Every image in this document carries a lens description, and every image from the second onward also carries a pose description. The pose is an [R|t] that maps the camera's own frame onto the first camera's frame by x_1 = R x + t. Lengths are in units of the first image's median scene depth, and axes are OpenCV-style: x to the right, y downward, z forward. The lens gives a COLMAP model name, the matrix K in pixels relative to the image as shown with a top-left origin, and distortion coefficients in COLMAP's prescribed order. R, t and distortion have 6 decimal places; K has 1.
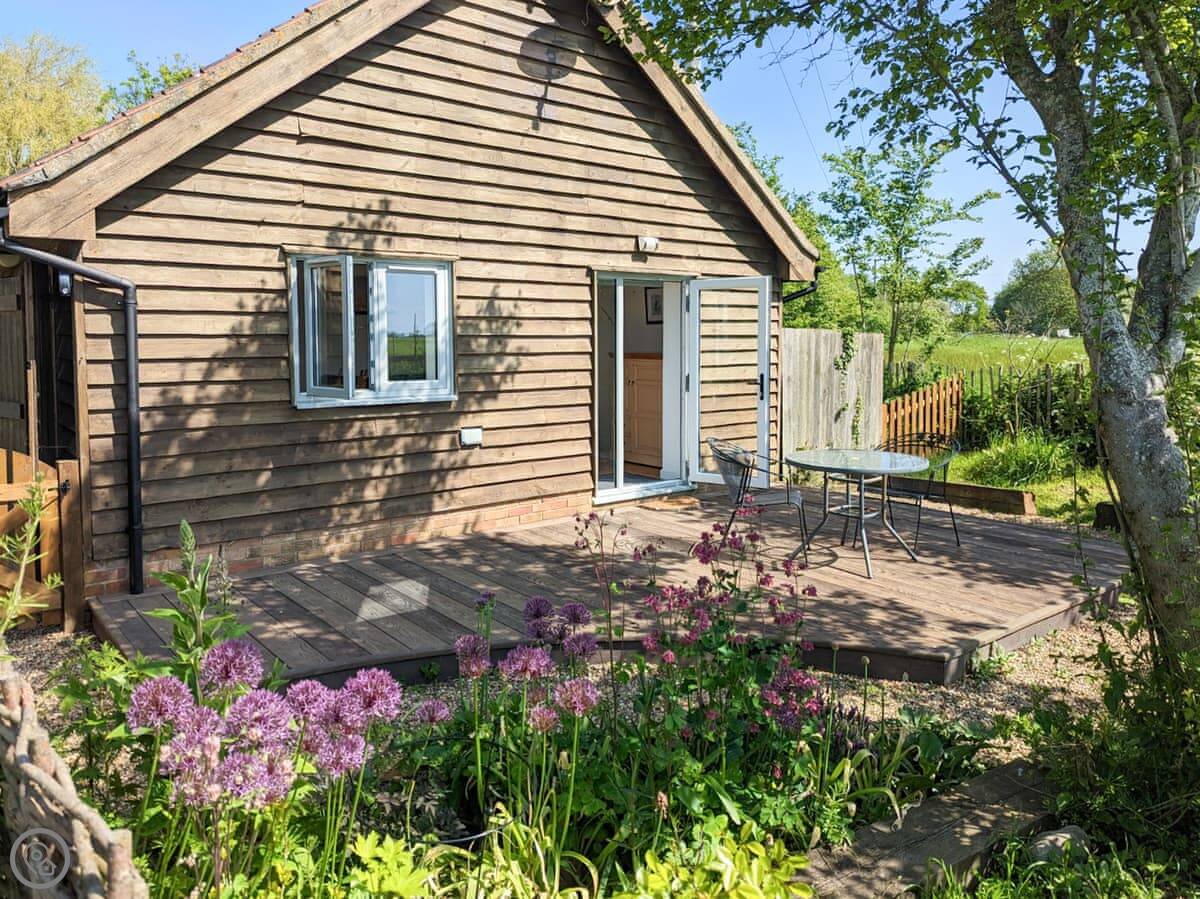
lens RADIAL K [[860.3, 0, 600.0], [0, 860.3, 449.5], [0, 0, 1]] dist [0.002779, -0.001226]
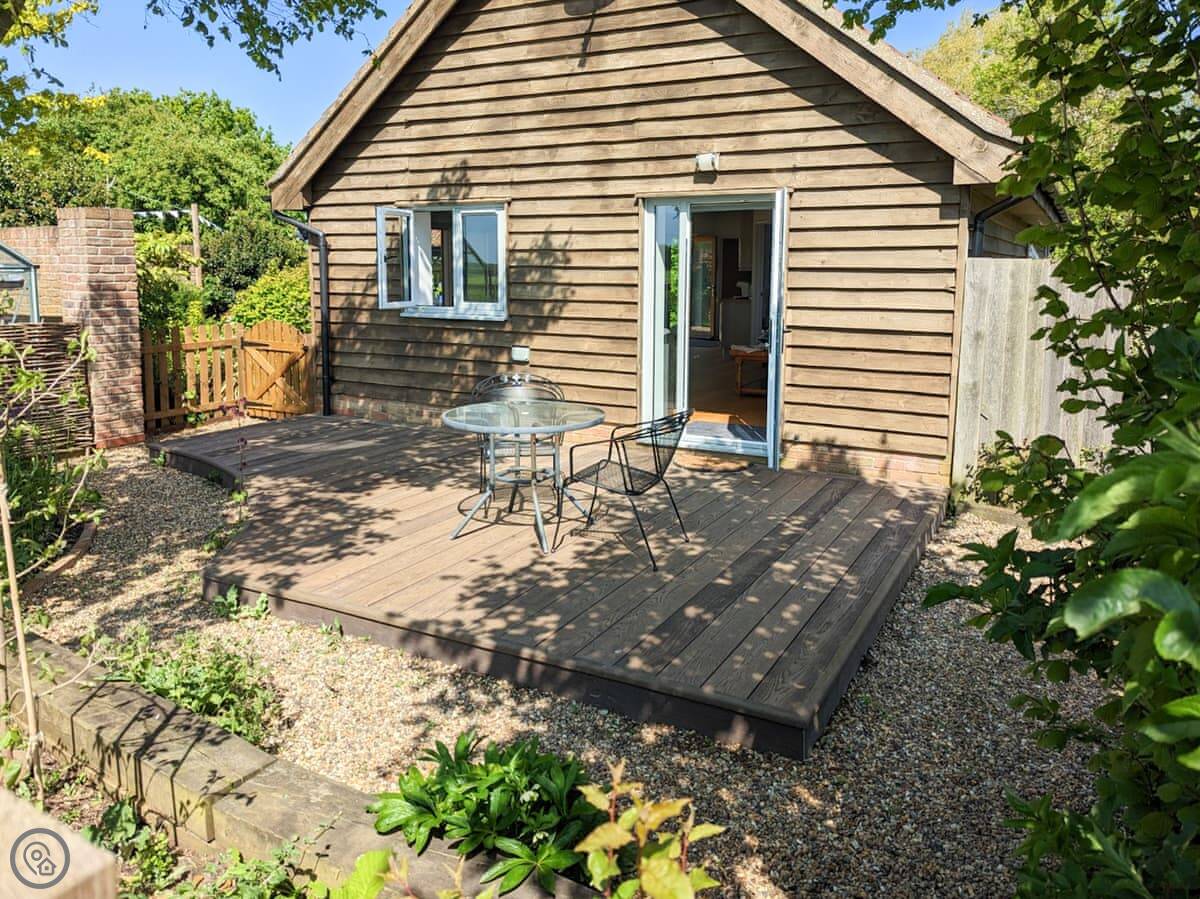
lens RADIAL K [[860.3, 0, 600.0], [0, 860.3, 449.5], [0, 0, 1]] dist [0.002779, -0.001226]
pose [[0.379319, 0.188143, -0.905936, 0.971803], [-0.136776, 0.979753, 0.146205, -0.073395], [0.915101, 0.068452, 0.397373, 0.643496]]
